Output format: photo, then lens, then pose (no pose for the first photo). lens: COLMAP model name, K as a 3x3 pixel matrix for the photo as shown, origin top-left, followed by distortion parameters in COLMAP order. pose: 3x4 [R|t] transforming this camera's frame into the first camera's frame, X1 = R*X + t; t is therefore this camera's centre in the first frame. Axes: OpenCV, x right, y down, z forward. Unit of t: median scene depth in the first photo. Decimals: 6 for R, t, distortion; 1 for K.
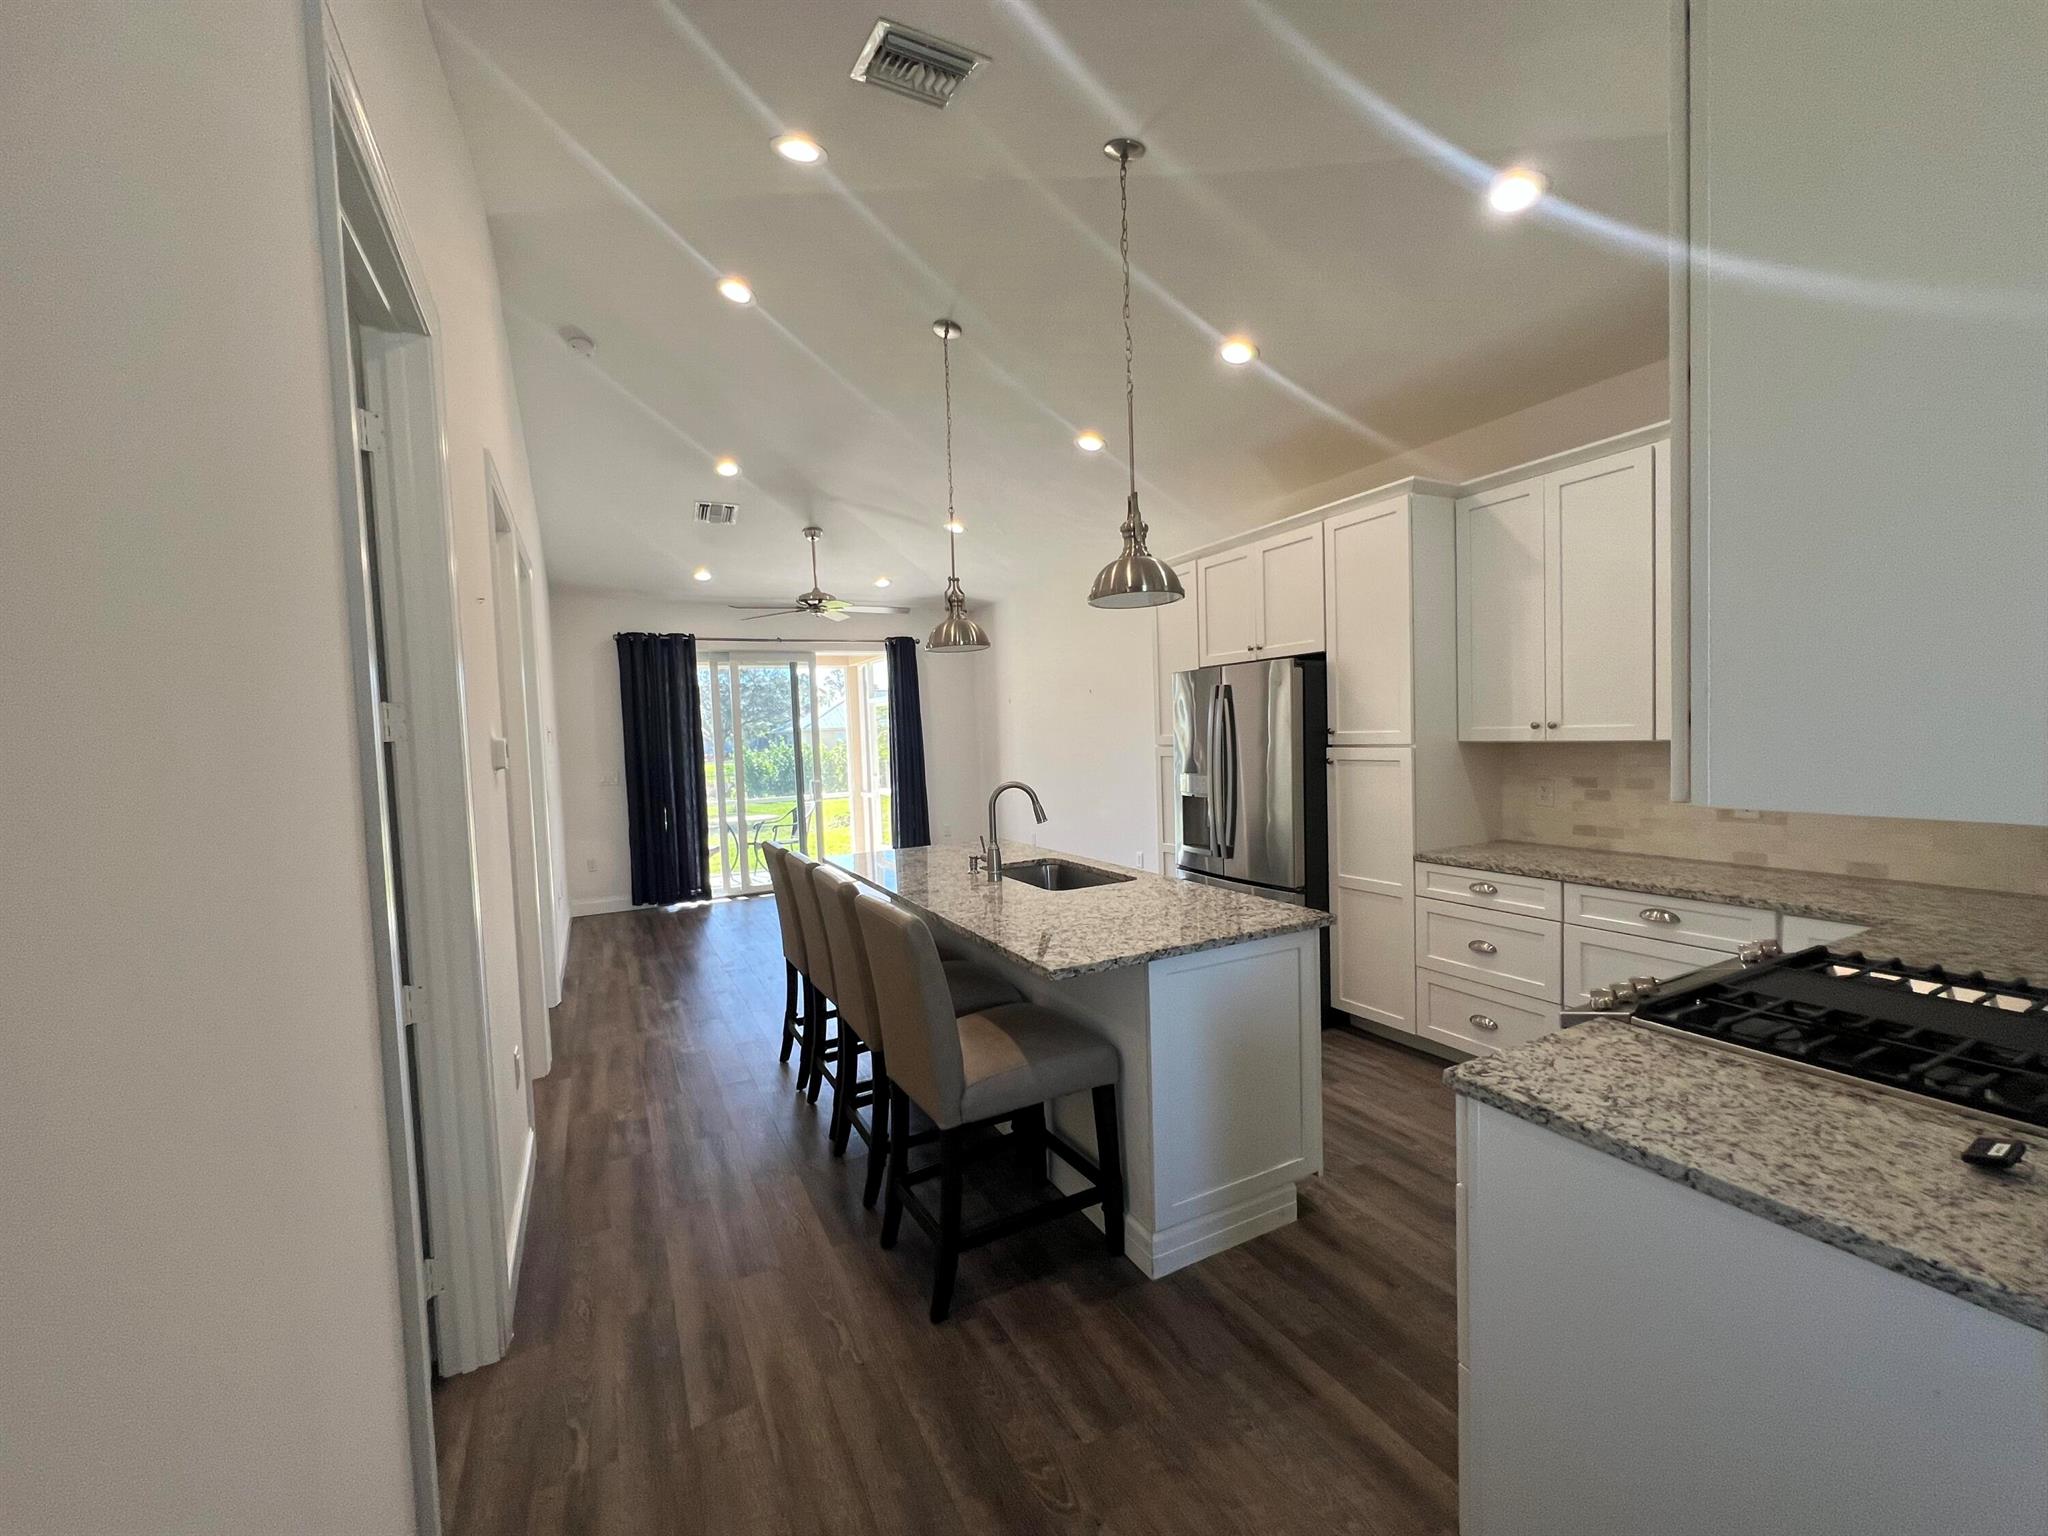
lens RADIAL K [[814.4, 0, 1018.6], [0, 814.4, 768.4], [0, 0, 1]] dist [-0.001646, 0.000115]
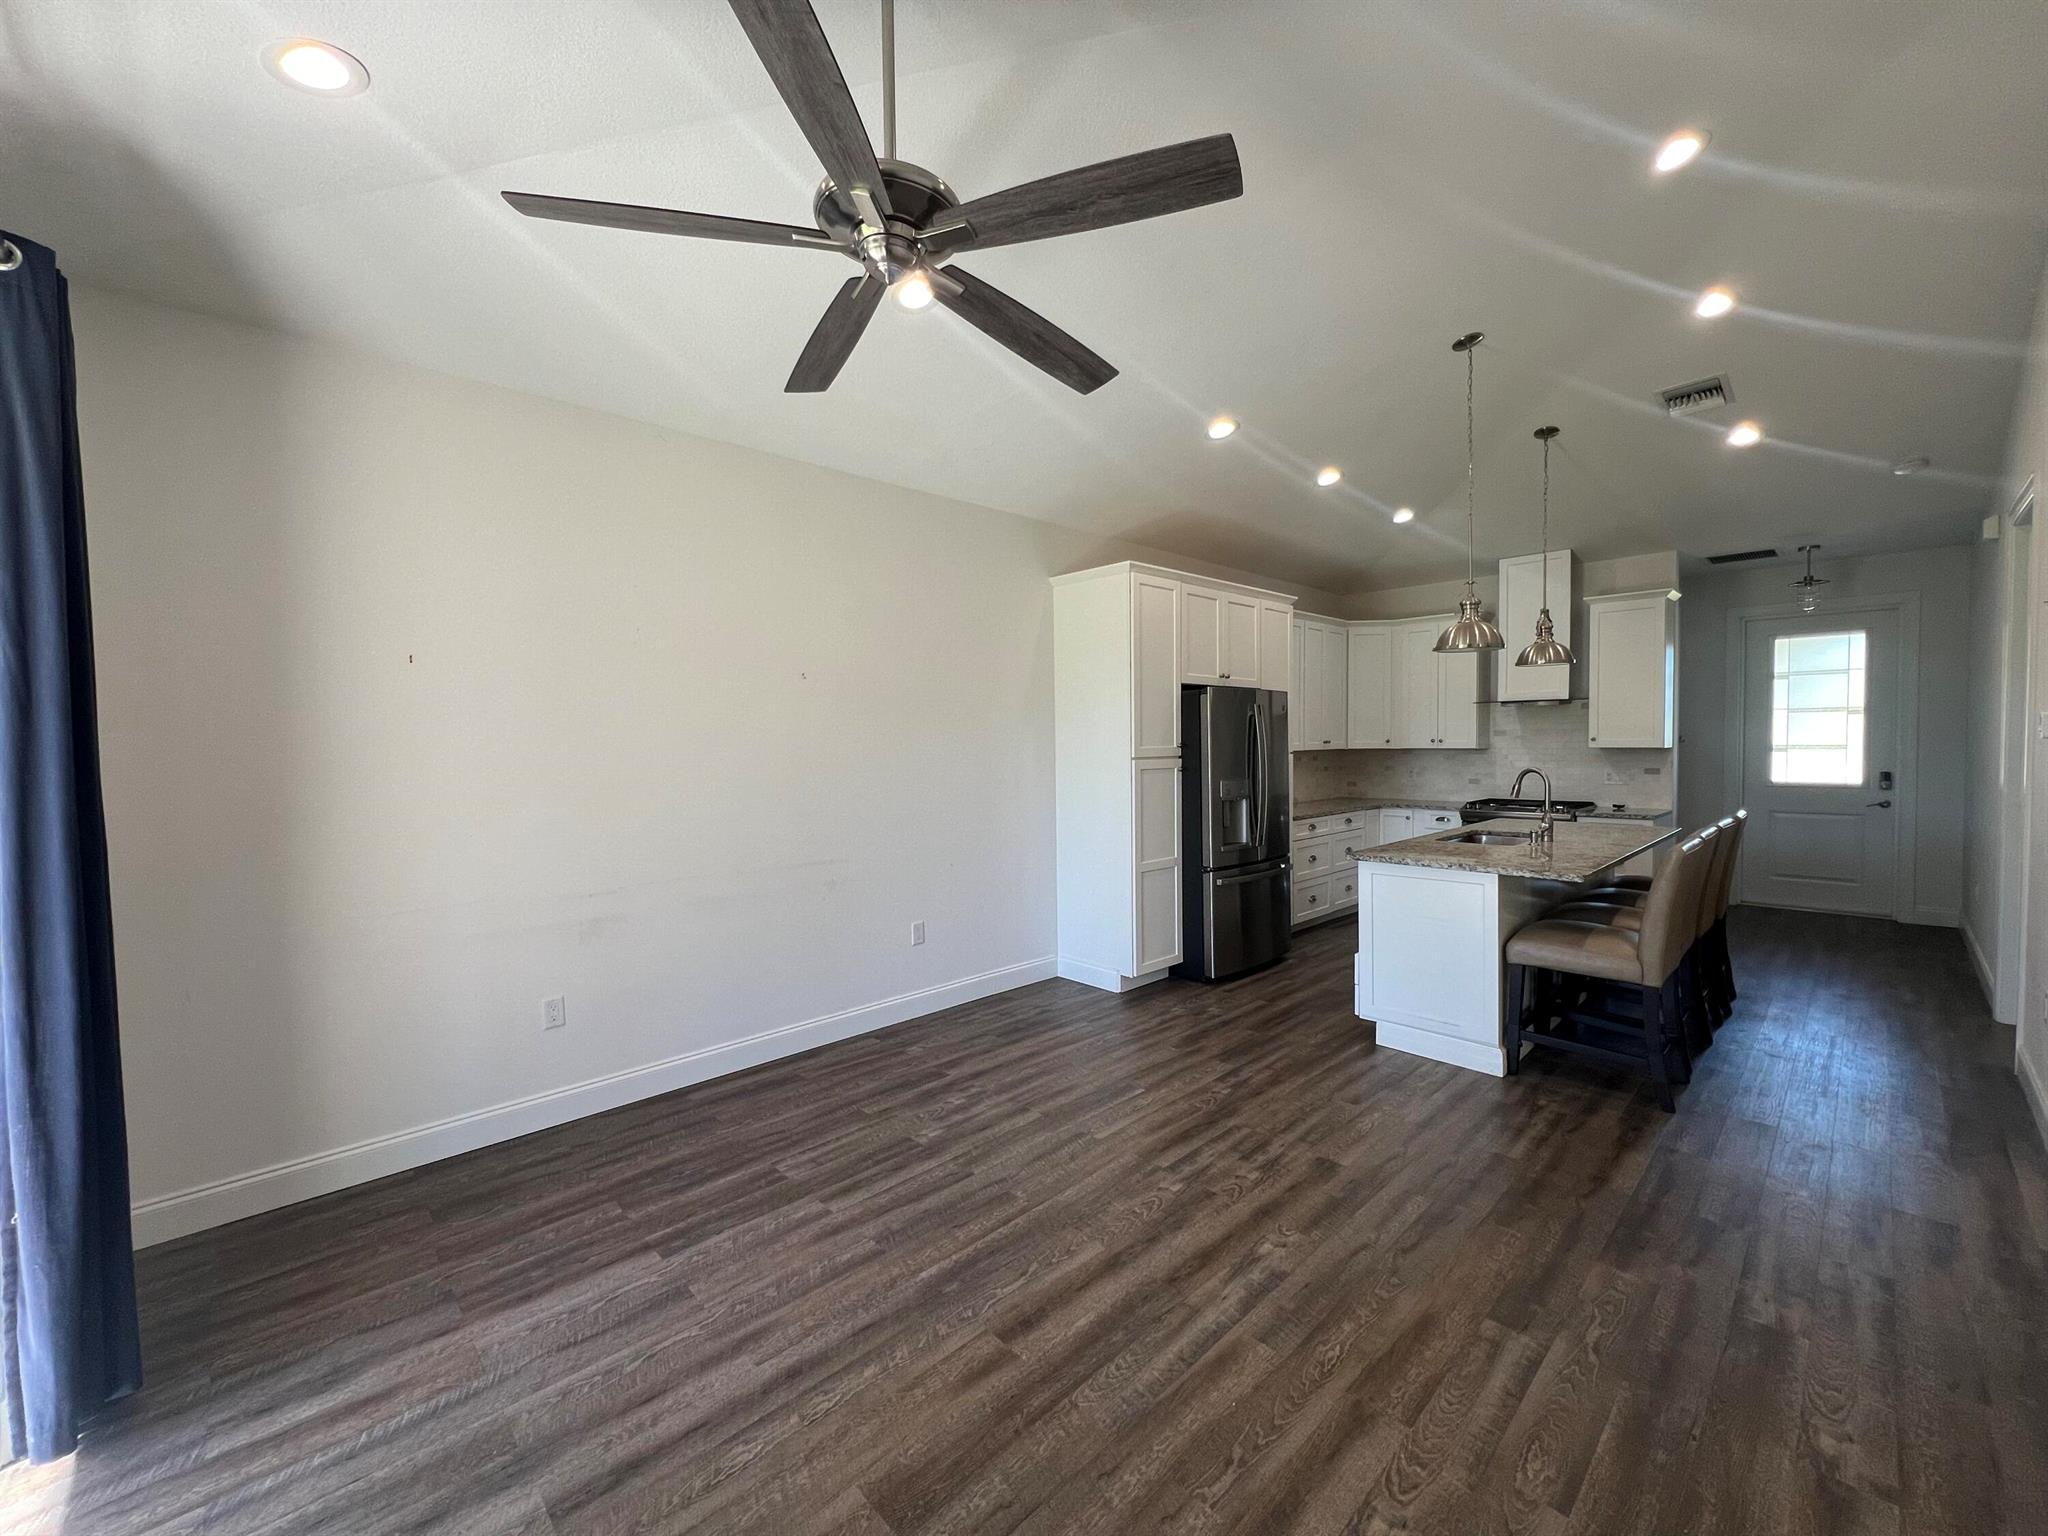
lens RADIAL K [[818.9, 0, 1022.4], [0, 818.9, 769.6], [0, 0, 1]] dist [-0.000613, 0.000210]
pose [[-0.281468, 0.007484, 0.959541, -1.283835], [0.067866, 0.997621, 0.012127, -0.066947], [-0.957168, 0.068534, -0.281306, 2.604753]]
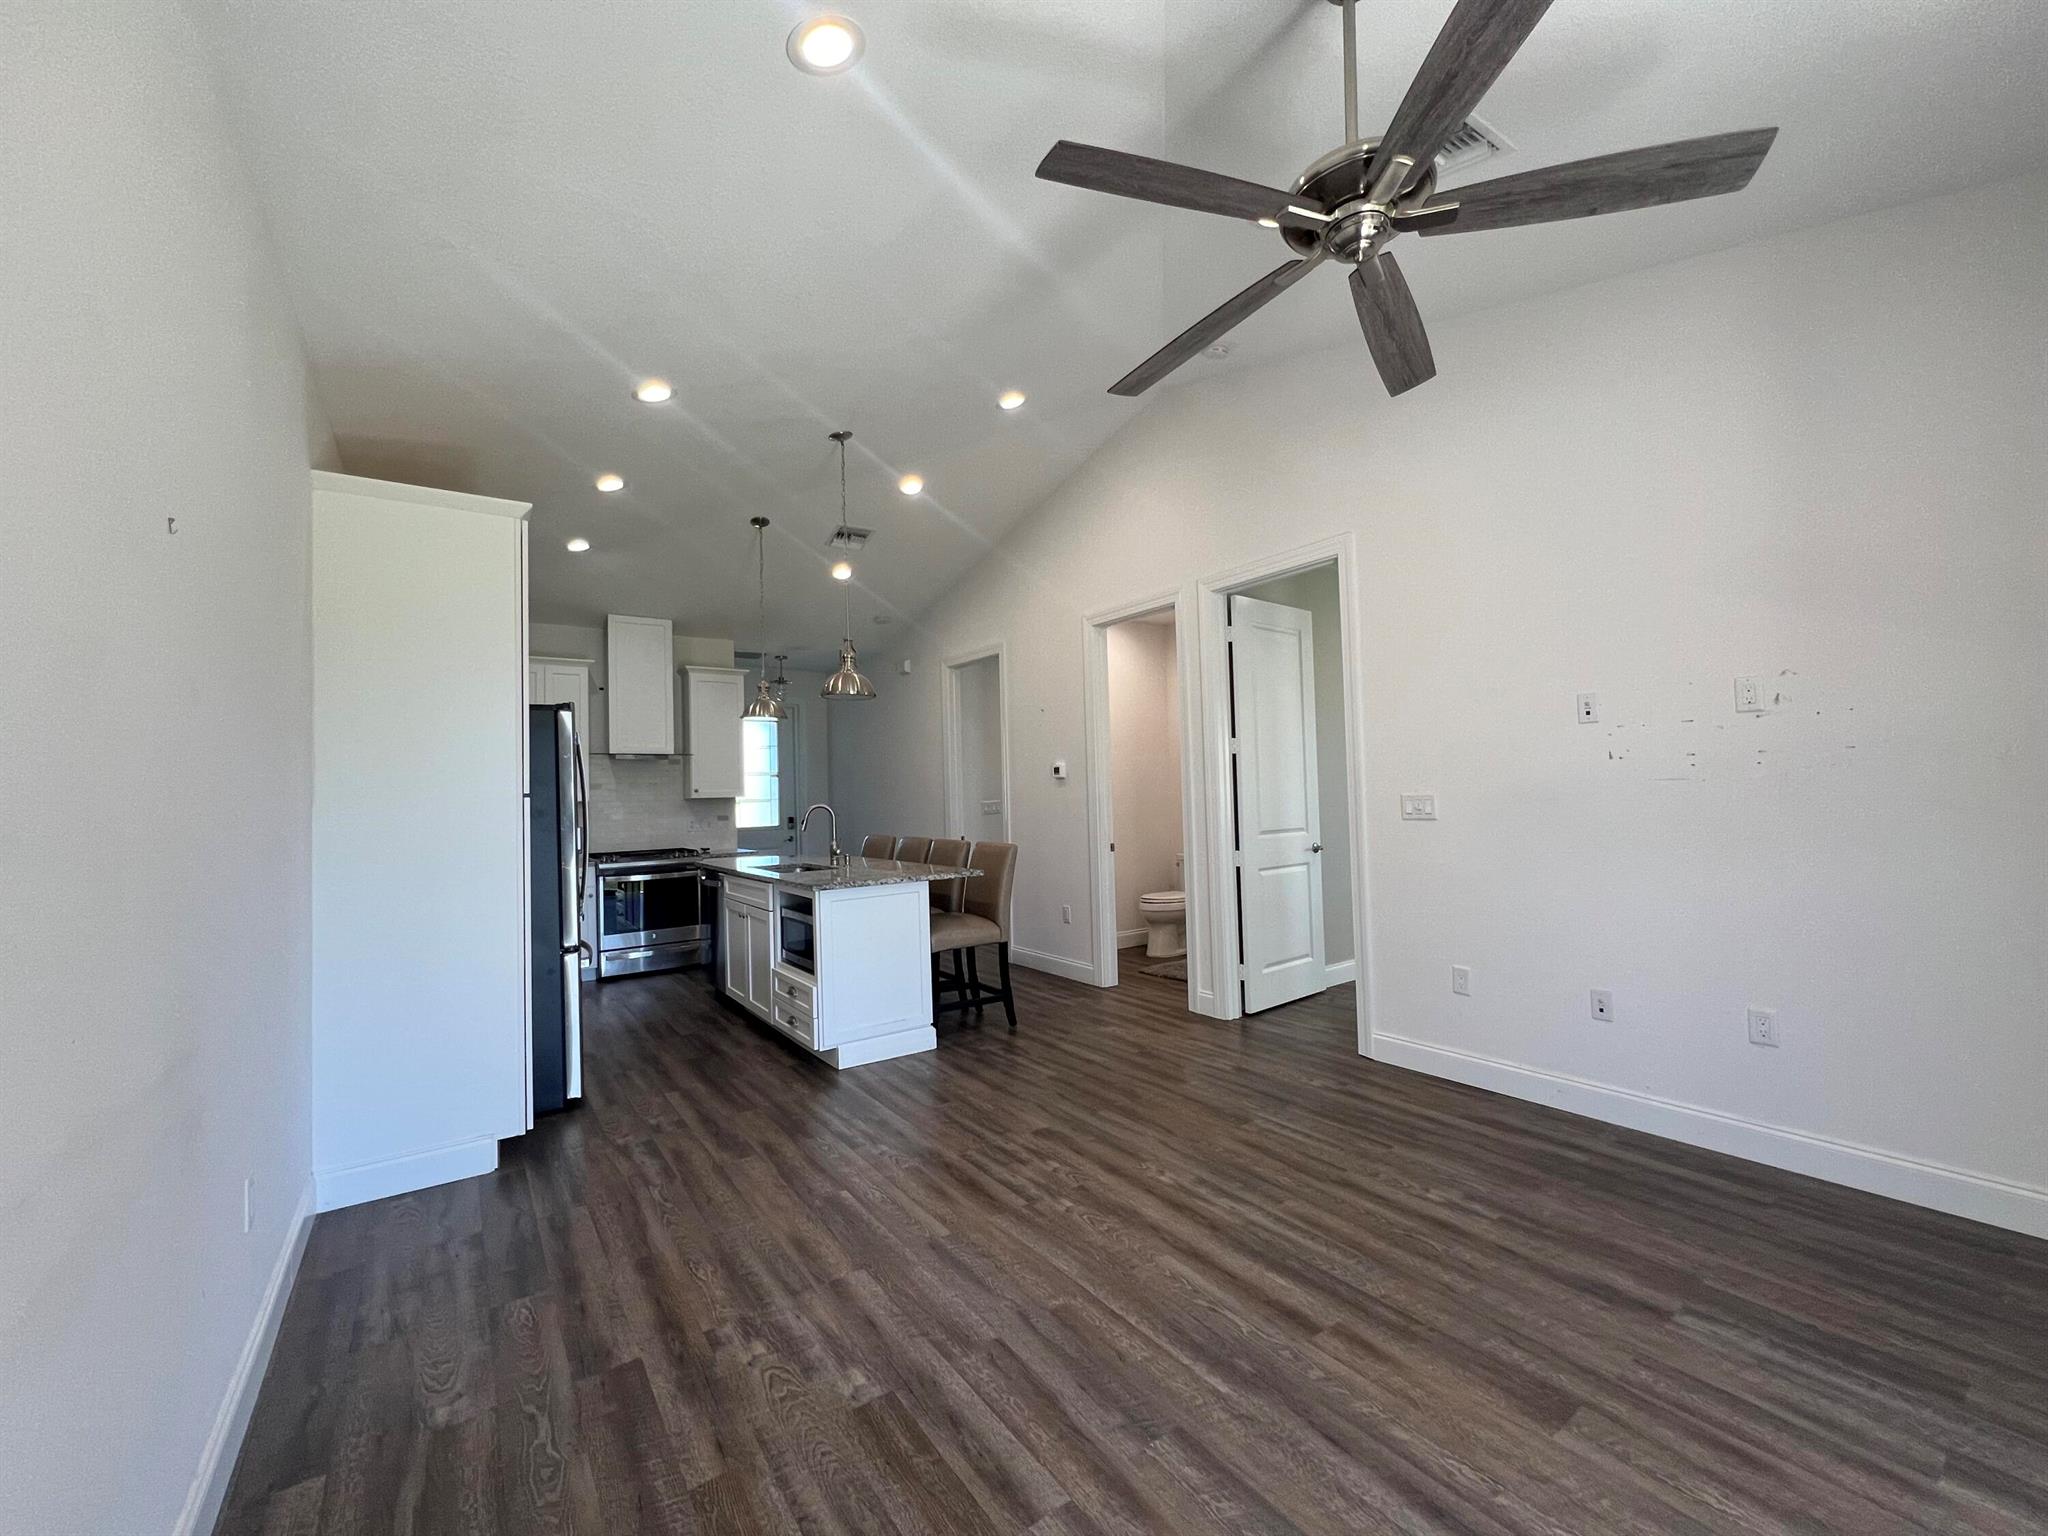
lens RADIAL K [[818.9, 0, 1022.4], [0, 818.9, 769.6], [0, 0, 1]] dist [-0.000613, 0.000210]
pose [[-0.988622, 0.060839, -0.137566, -0.217896], [0.058848, 0.998096, 0.018497, -0.069399], [0.138430, 0.010191, -0.990320, 3.133373]]
